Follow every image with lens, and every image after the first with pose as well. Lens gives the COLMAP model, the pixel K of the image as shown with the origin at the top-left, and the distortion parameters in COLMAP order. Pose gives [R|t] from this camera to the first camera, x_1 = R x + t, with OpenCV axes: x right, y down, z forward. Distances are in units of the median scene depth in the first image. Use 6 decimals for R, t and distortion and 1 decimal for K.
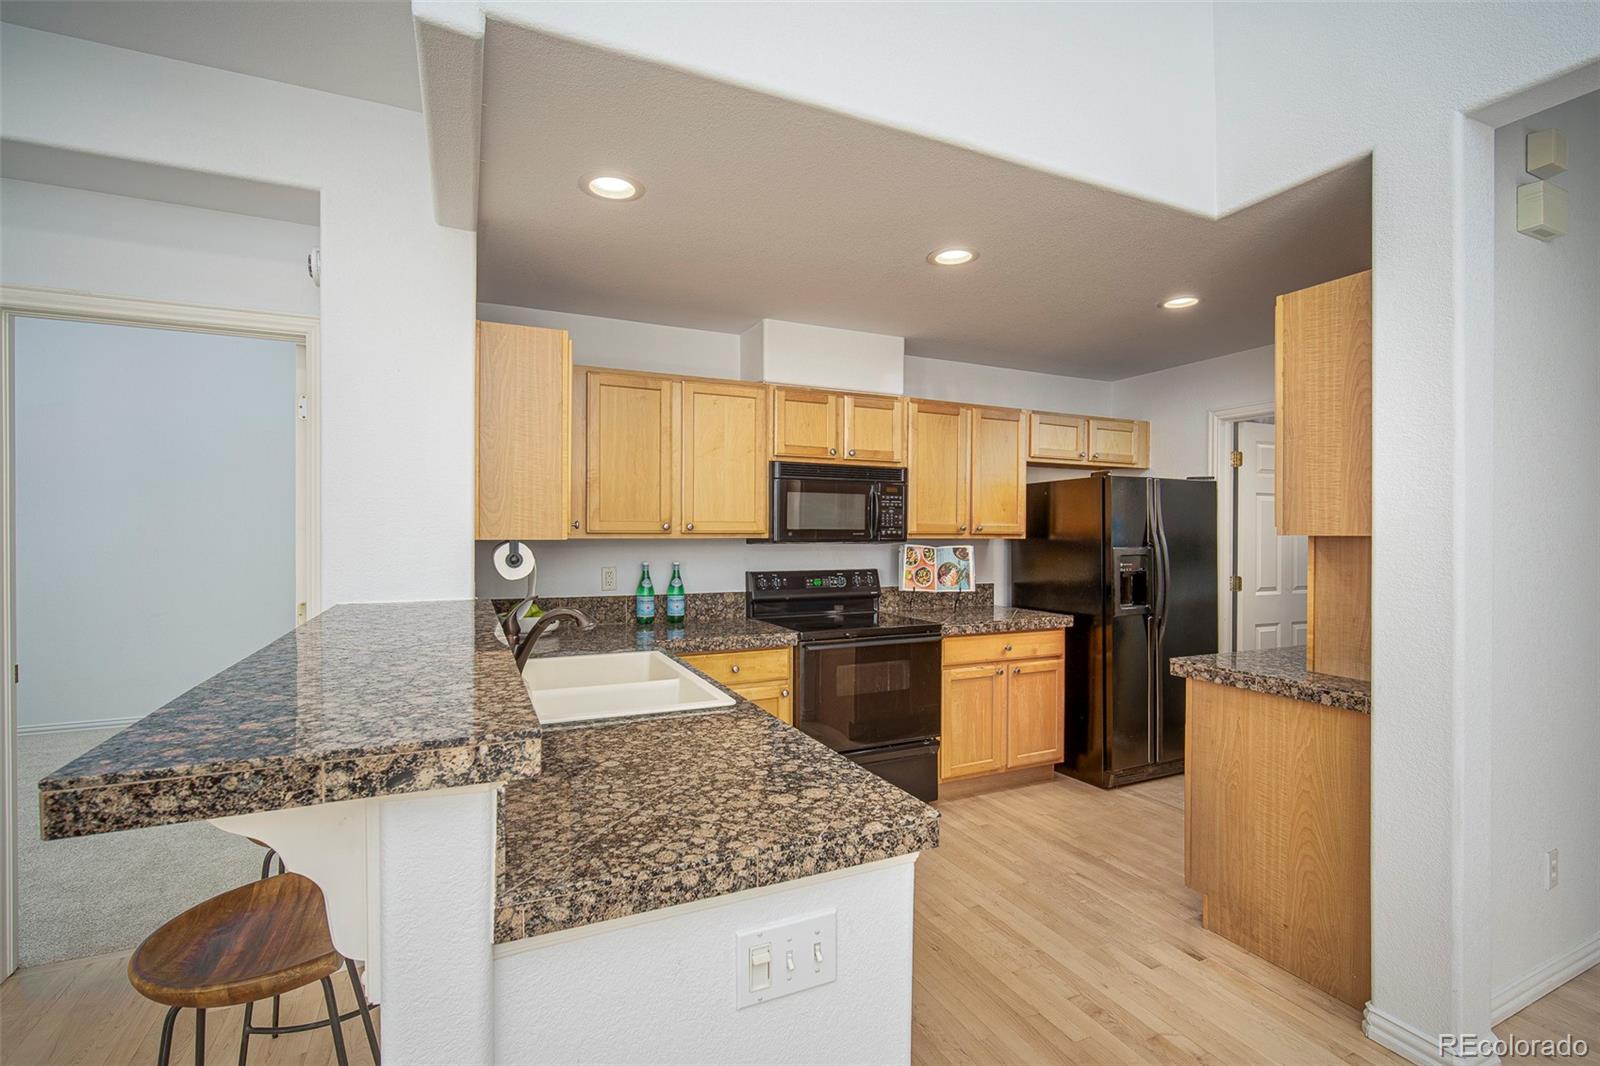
lens RADIAL K [[701.2, 0, 796.4], [0, 701.2, 533.6], [0, 0, 1]] dist [-0.008278, 0.000639]
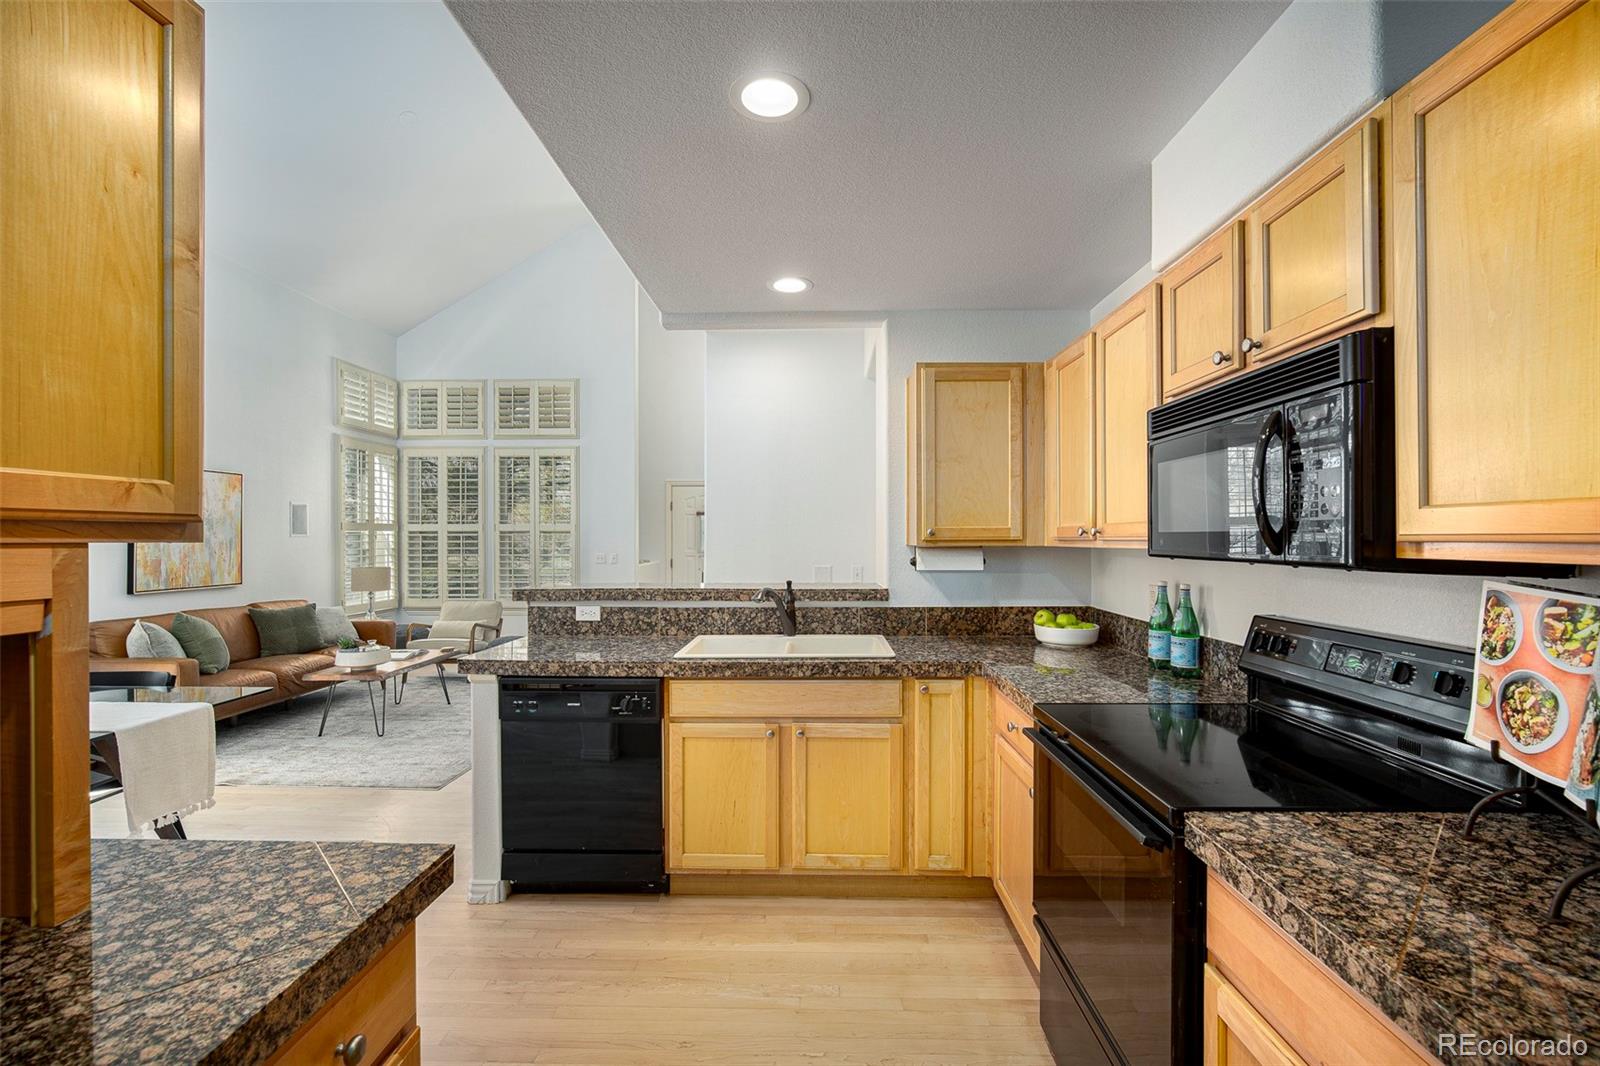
lens RADIAL K [[701.2, 0, 811.3], [0, 701.2, 541.0], [0, 0, 1]] dist [-0.008278, 0.000639]
pose [[-0.435112, -0.002873, -0.900372, 0.532031], [-0.000231, 0.999995, -0.003079, 0.001786], [0.900376, -0.001132, -0.435111, 0.911611]]
